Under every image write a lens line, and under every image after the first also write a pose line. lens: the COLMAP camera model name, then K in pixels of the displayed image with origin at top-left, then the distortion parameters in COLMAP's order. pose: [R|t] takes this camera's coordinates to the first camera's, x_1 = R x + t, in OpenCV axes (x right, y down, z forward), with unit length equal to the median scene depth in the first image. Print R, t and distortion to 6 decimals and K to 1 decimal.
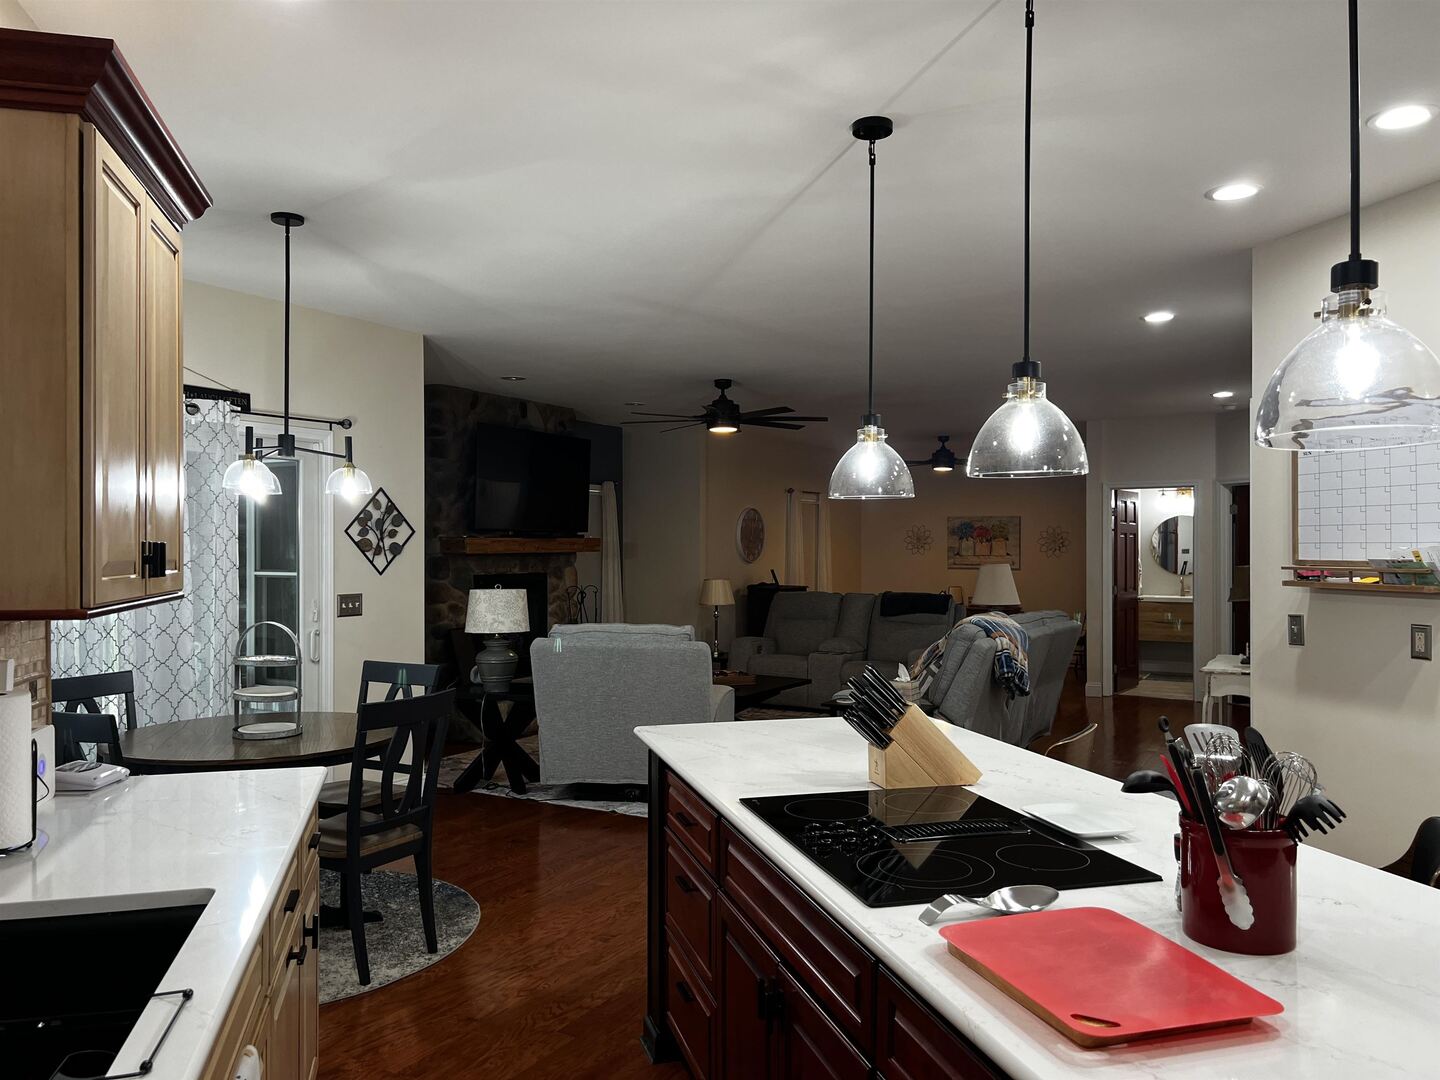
lens RADIAL K [[1094.5, 0, 716.3], [0, 1094.5, 542.2], [0, 0, 1]] dist [0.024973, -0.006172]
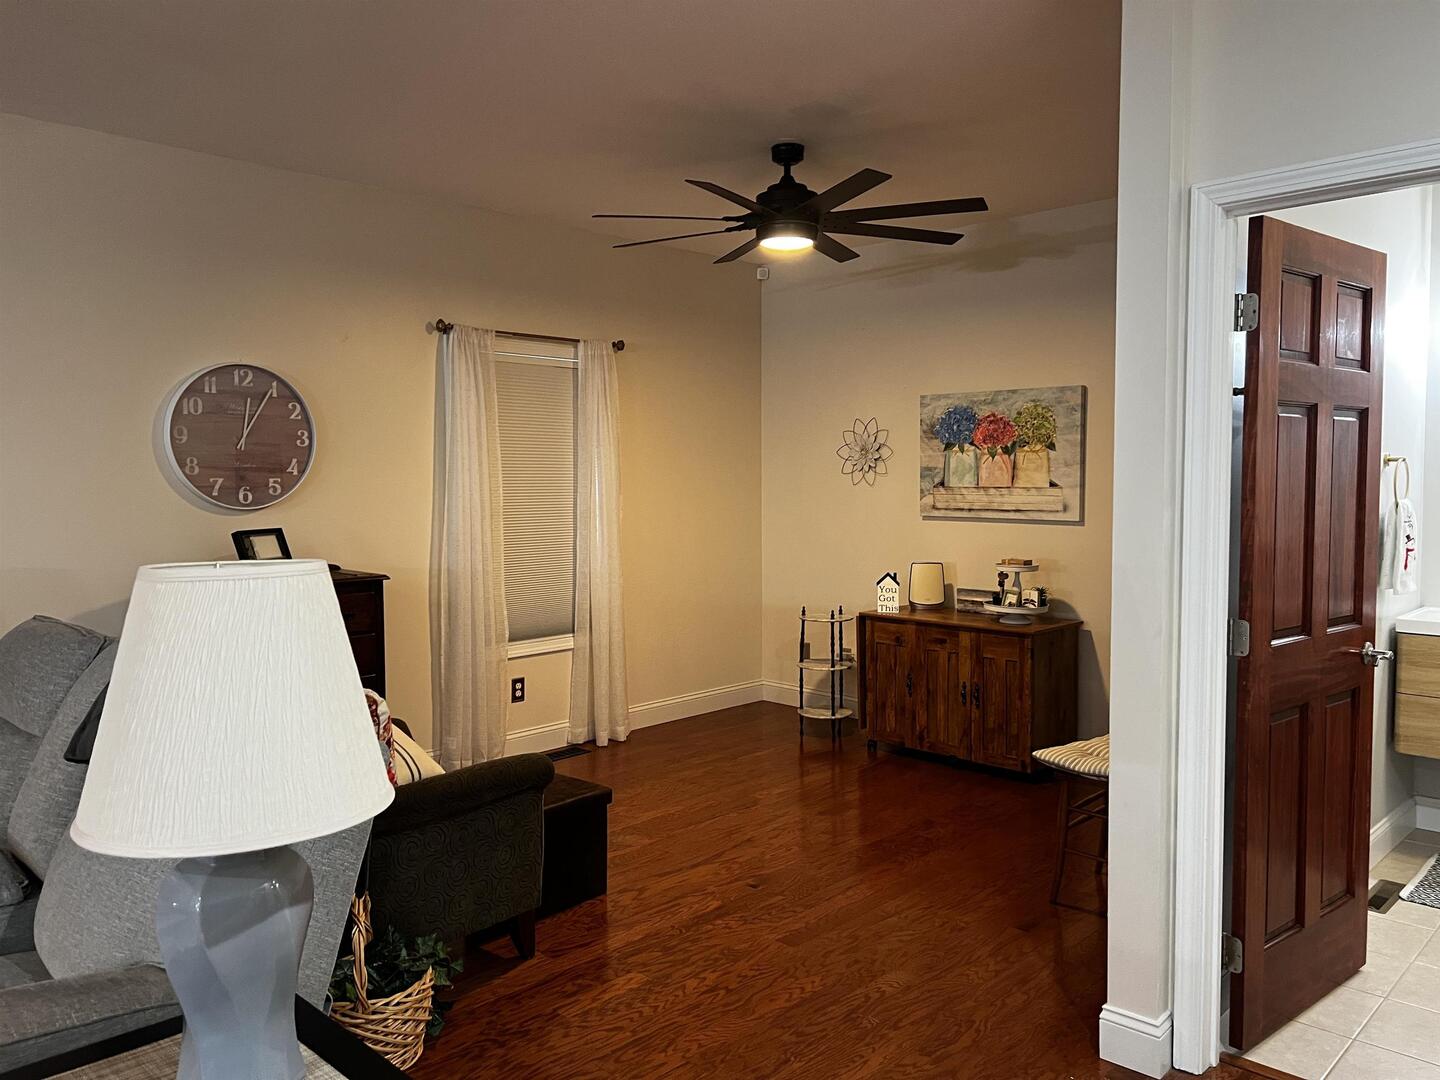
lens RADIAL K [[1094.5, 0, 724.4], [0, 1094.5, 538.3], [0, 0, 1]] dist [0.024973, -0.006172]
pose [[0.969437, 0.010771, -0.245102, 0.245459], [0.005228, 0.997902, 0.064533, 0.004098], [0.245283, -0.063842, 0.967347, 0.580956]]
